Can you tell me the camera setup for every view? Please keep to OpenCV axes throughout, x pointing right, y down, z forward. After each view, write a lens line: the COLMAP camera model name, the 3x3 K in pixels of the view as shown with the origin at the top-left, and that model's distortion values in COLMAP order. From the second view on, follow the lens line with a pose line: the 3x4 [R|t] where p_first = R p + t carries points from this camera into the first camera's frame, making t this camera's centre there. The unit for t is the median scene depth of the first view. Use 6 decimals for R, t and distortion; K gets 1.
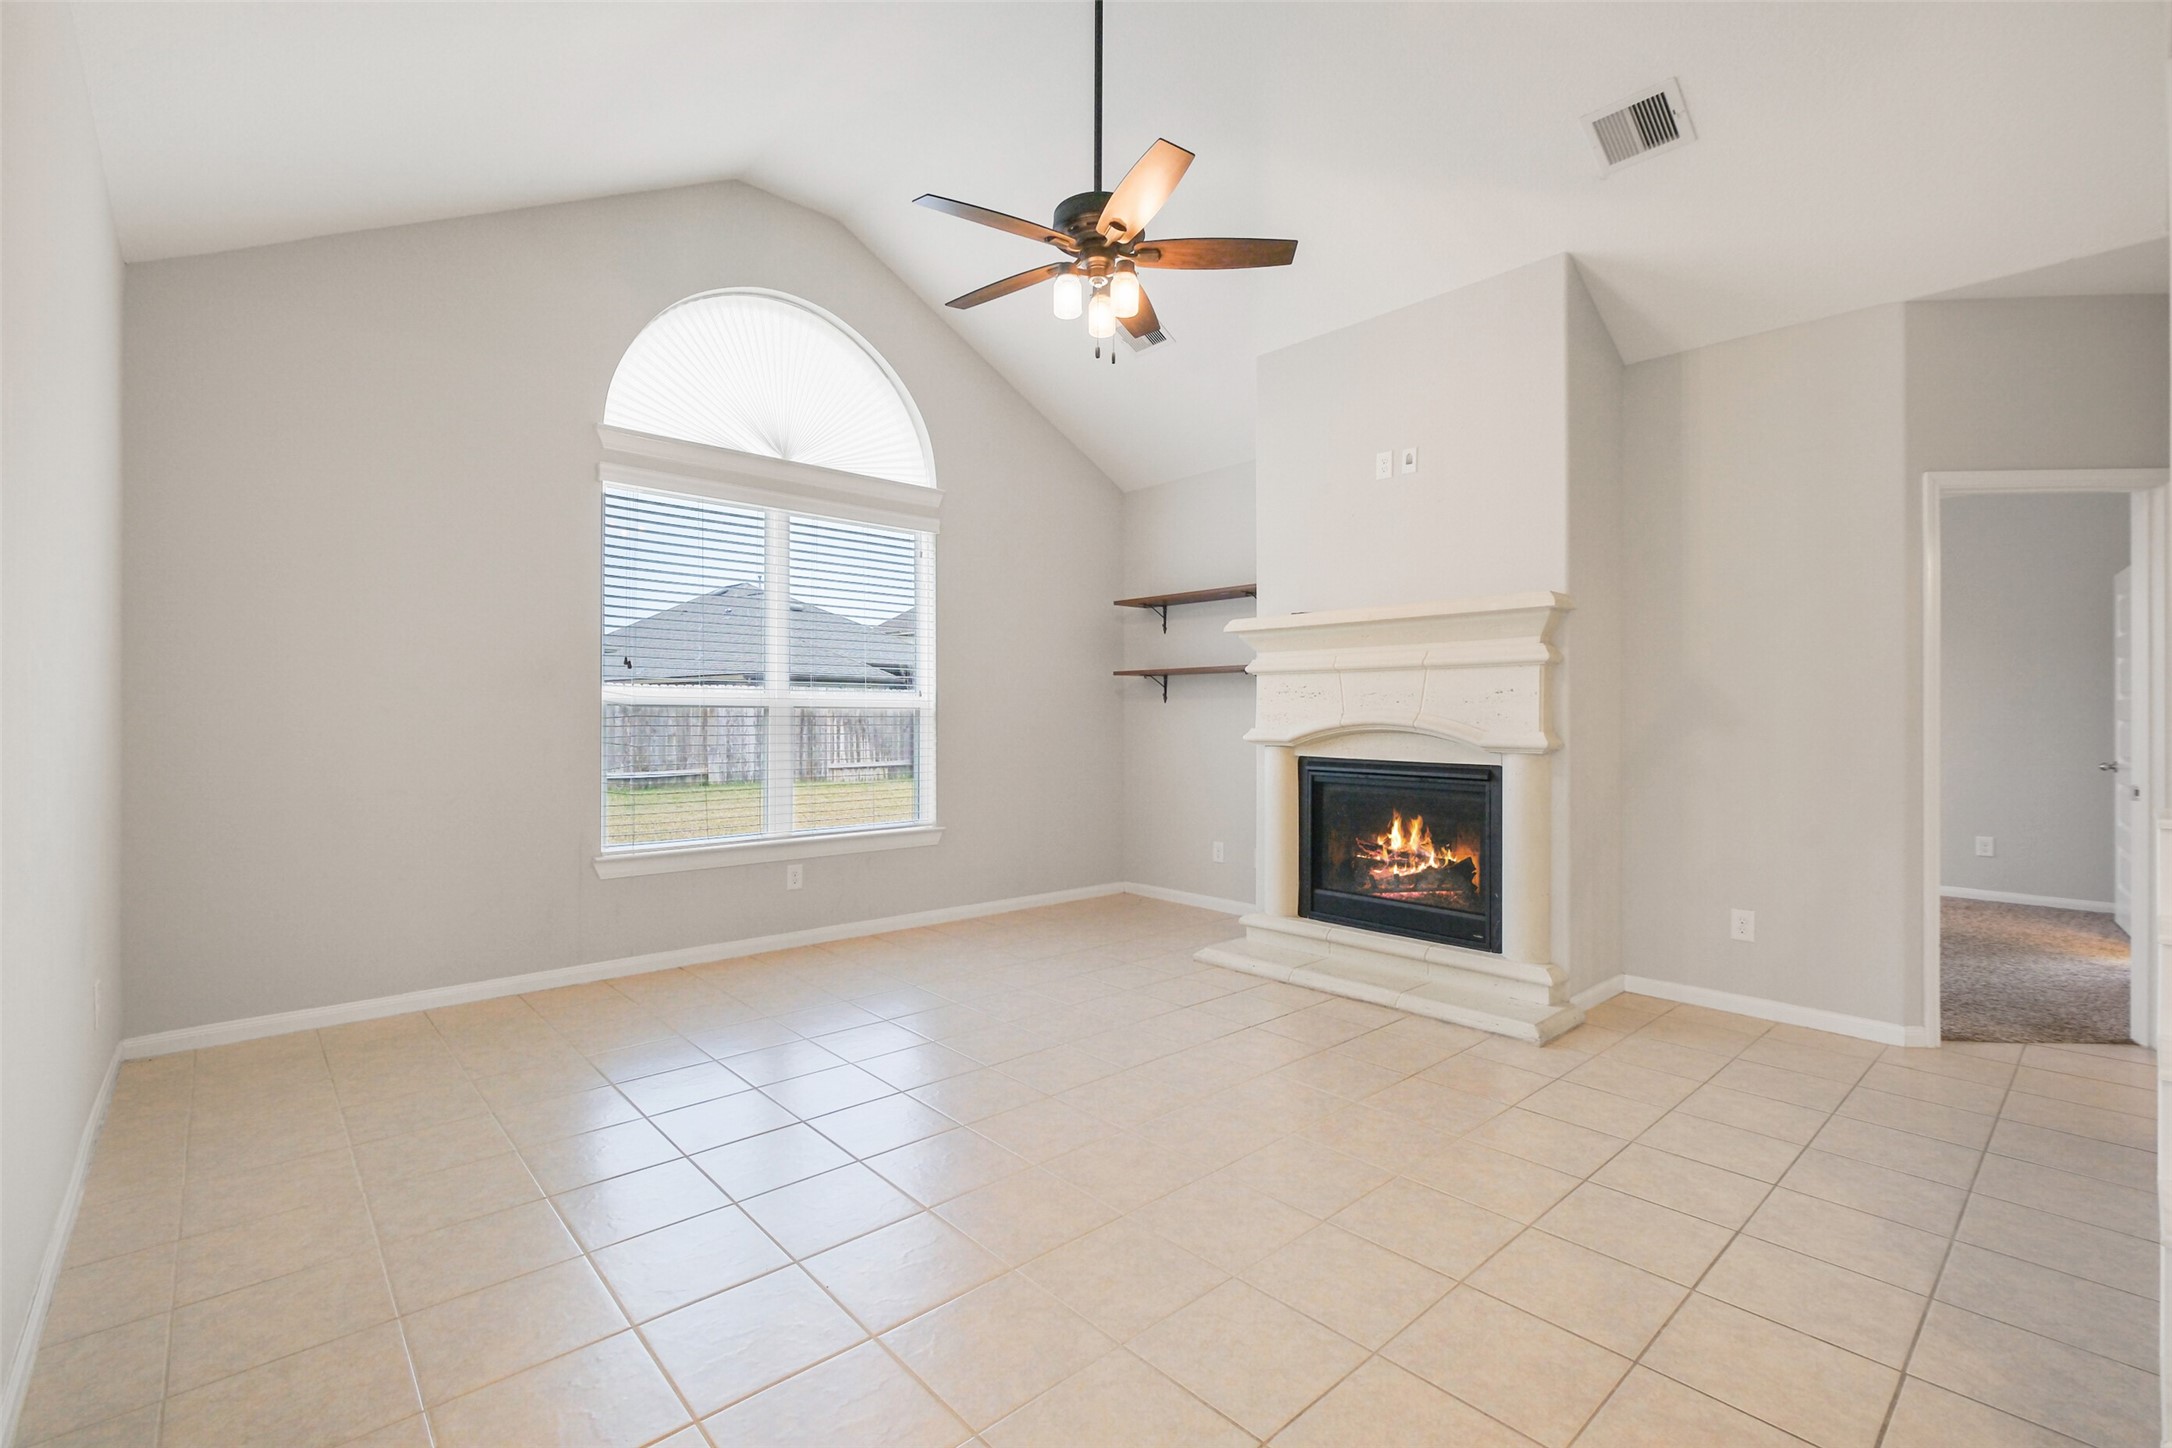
lens RADIAL K [[973.3, 0, 1077.7], [0, 973.3, 721.4], [0, 0, 1]] dist [-0.000265, 0.000230]
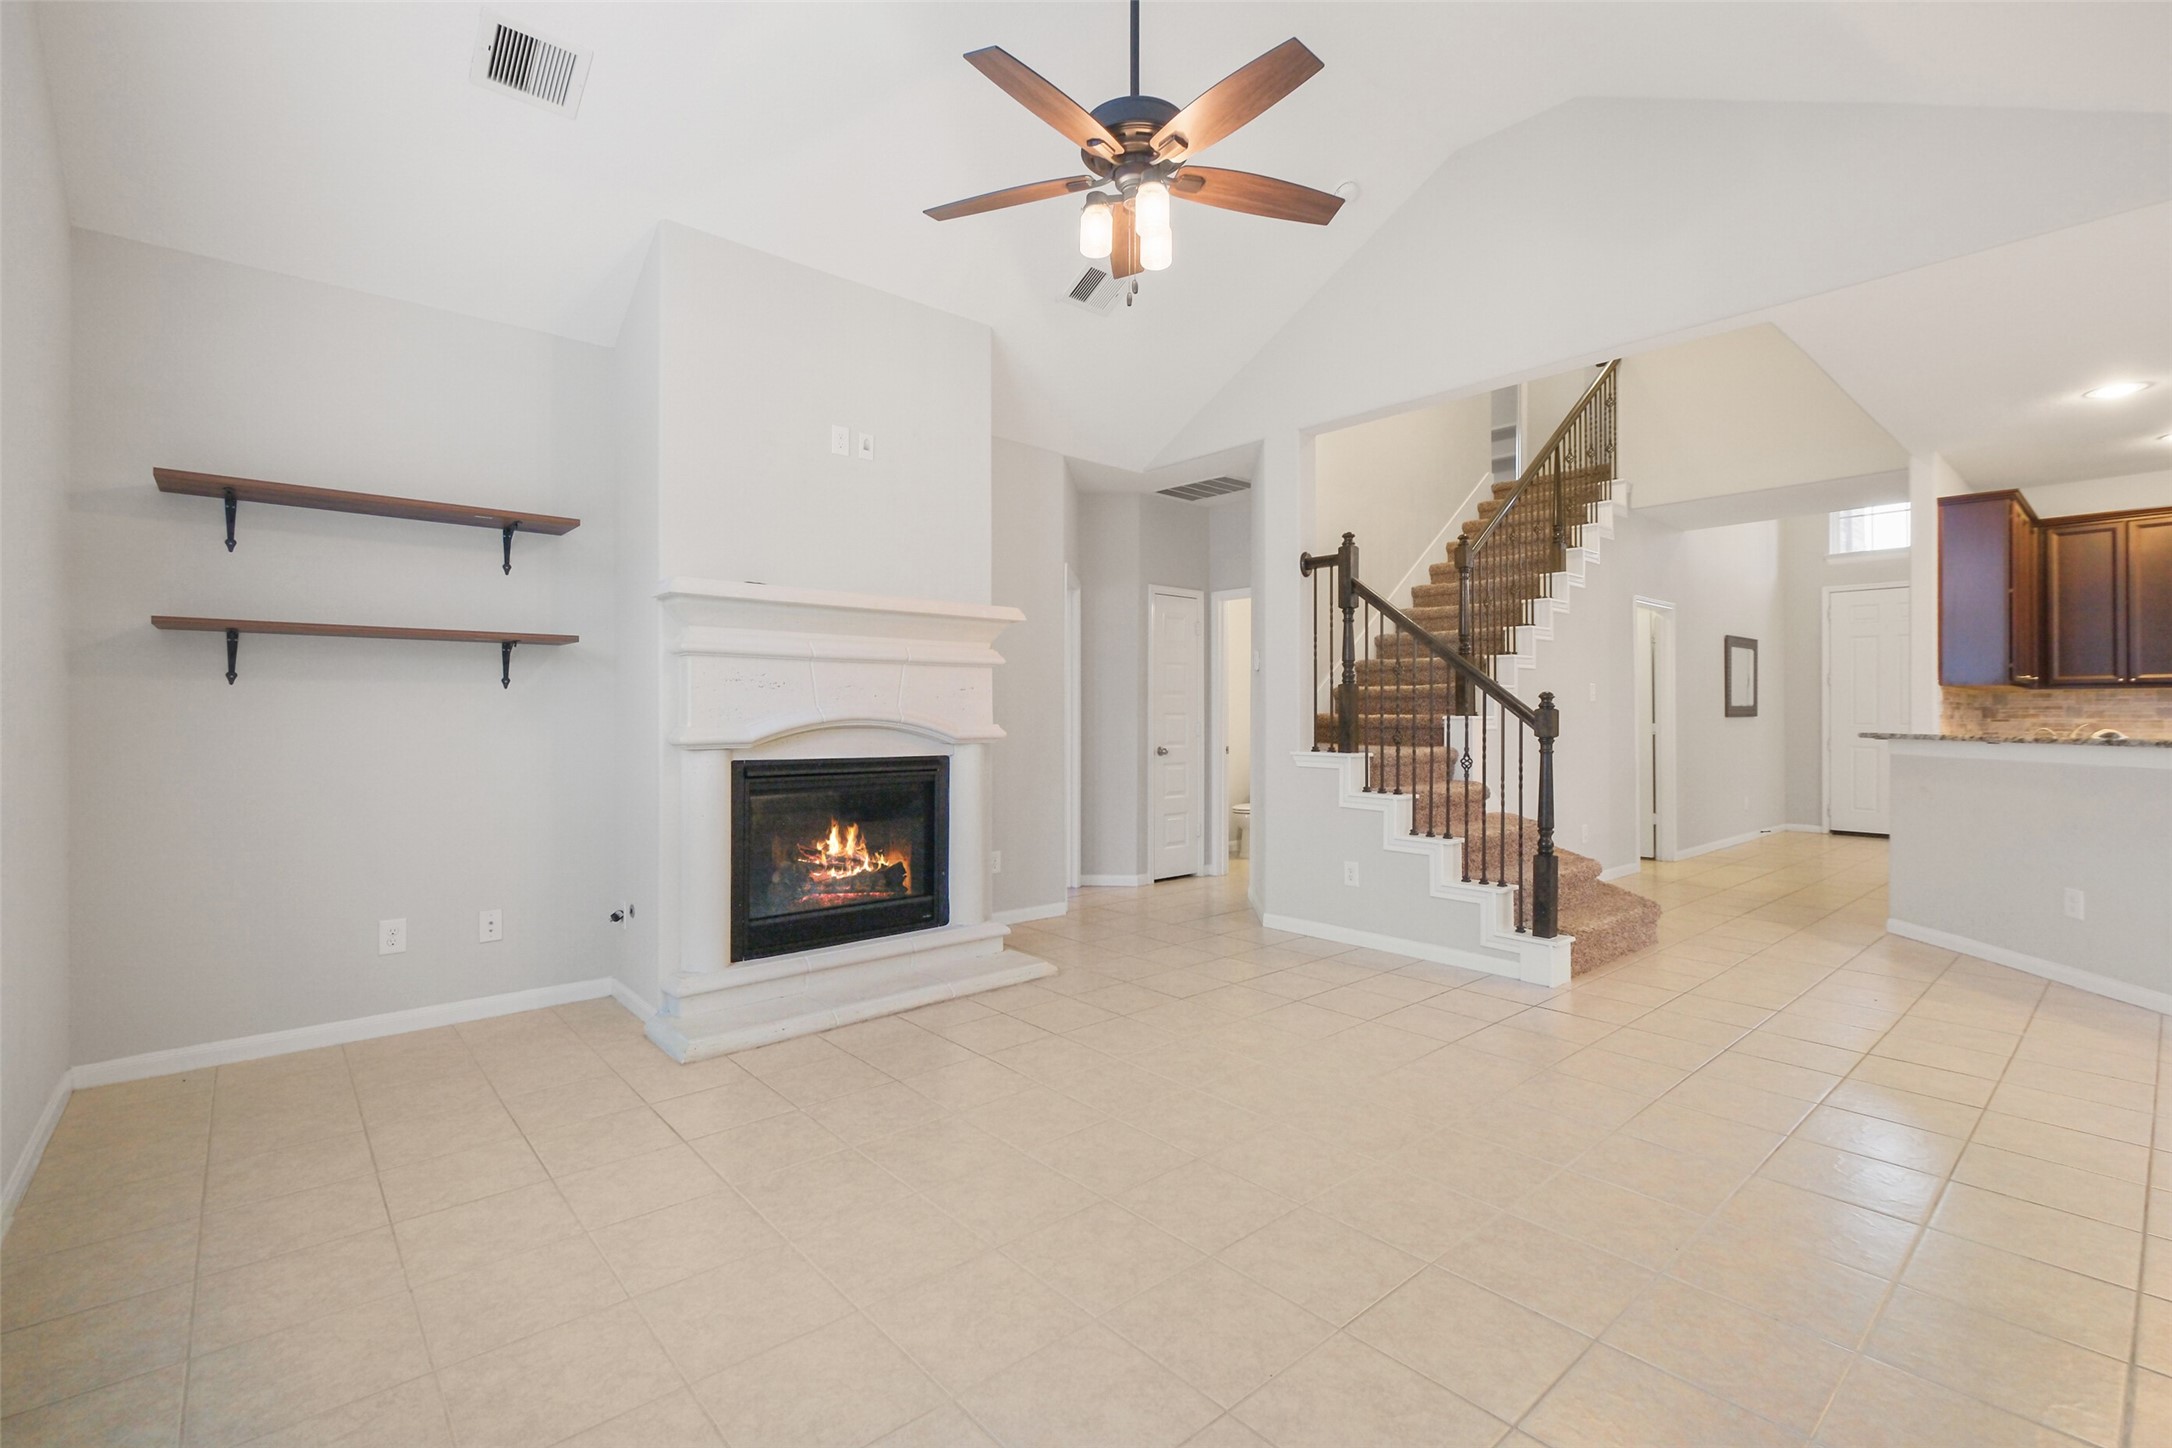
lens RADIAL K [[973.3, 0, 1086.2], [0, 973.3, 716.8], [0, 0, 1]] dist [-0.000265, 0.000230]
pose [[-0.004449, -0.006424, 0.999969, -0.627305], [0.003471, 0.999973, 0.006439, -0.005148], [-0.999984, 0.003500, -0.004426, 0.786962]]
